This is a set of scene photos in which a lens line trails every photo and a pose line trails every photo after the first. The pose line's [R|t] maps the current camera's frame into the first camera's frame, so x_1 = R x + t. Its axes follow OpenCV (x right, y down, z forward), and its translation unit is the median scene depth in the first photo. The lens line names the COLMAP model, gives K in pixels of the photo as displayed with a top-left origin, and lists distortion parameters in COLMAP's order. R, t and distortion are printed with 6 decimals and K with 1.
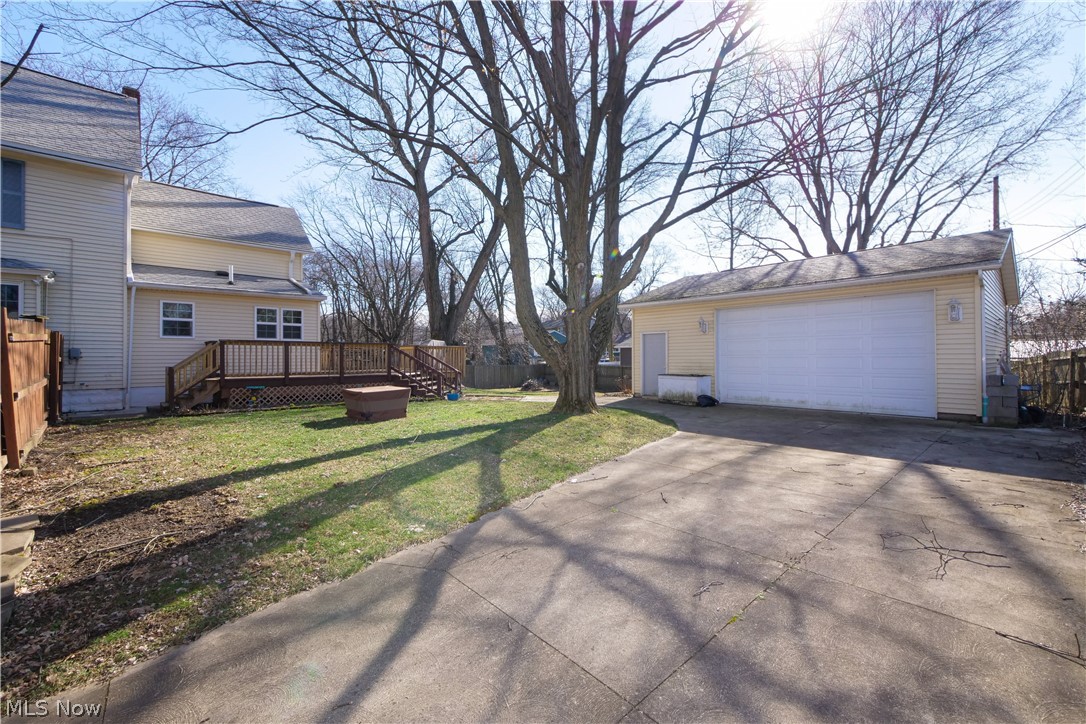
lens RADIAL K [[446.0, 0, 545.6], [0, 446.0, 359.0], [0, 0, 1]] dist [-0.004667, -0.001406]
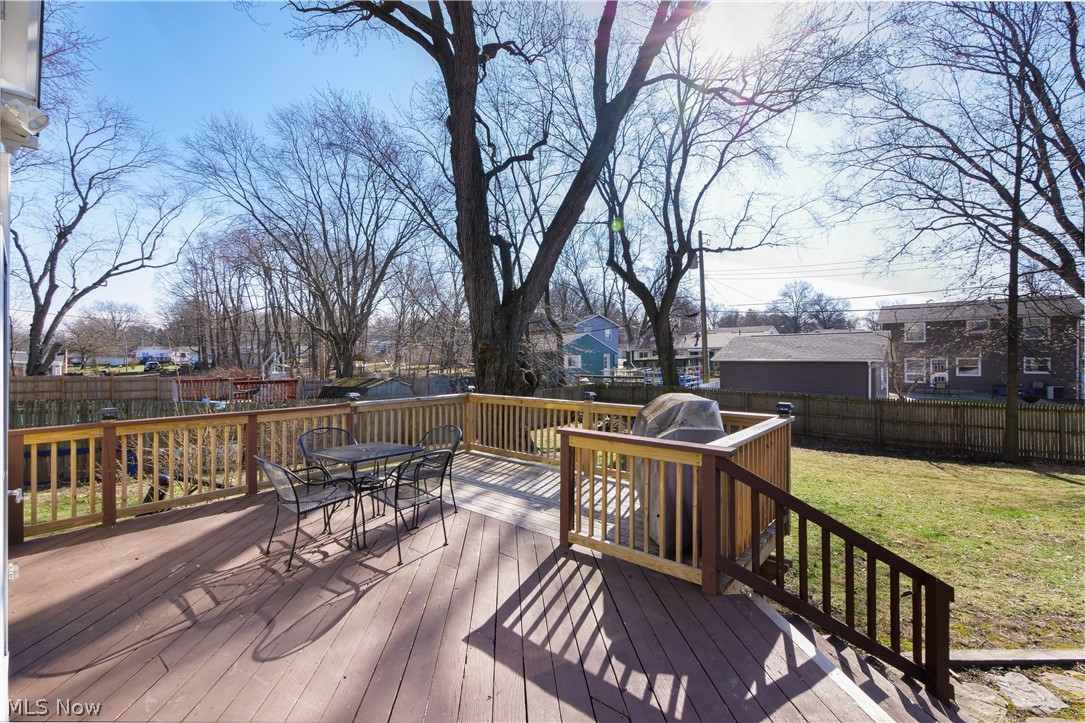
lens RADIAL K [[445.6, 0, 545.7], [0, 445.6, 356.4], [0, 0, 1]] dist [-0.004667, -0.001406]
pose [[0.993362, -0.002800, 0.114993, -0.125757], [0.002950, 0.999995, -0.001134, -0.023289], [-0.114989, 0.001466, 0.993366, 0.270884]]
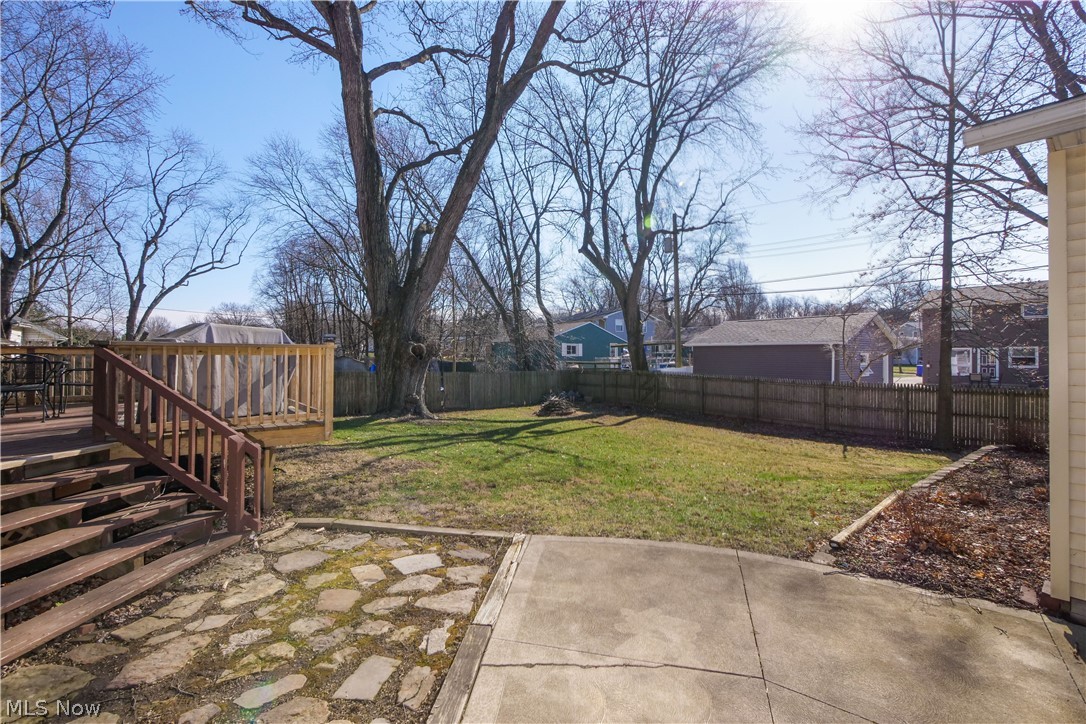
lens RADIAL K [[446.0, 0, 550.3], [0, 446.0, 357.4], [0, 0, 1]] dist [-0.004667, -0.001406]
pose [[0.998366, 0.003032, -0.057067, -0.002468], [-0.002745, 0.999983, 0.005109, -0.008107], [0.057082, -0.004944, 0.998357, 0.248042]]
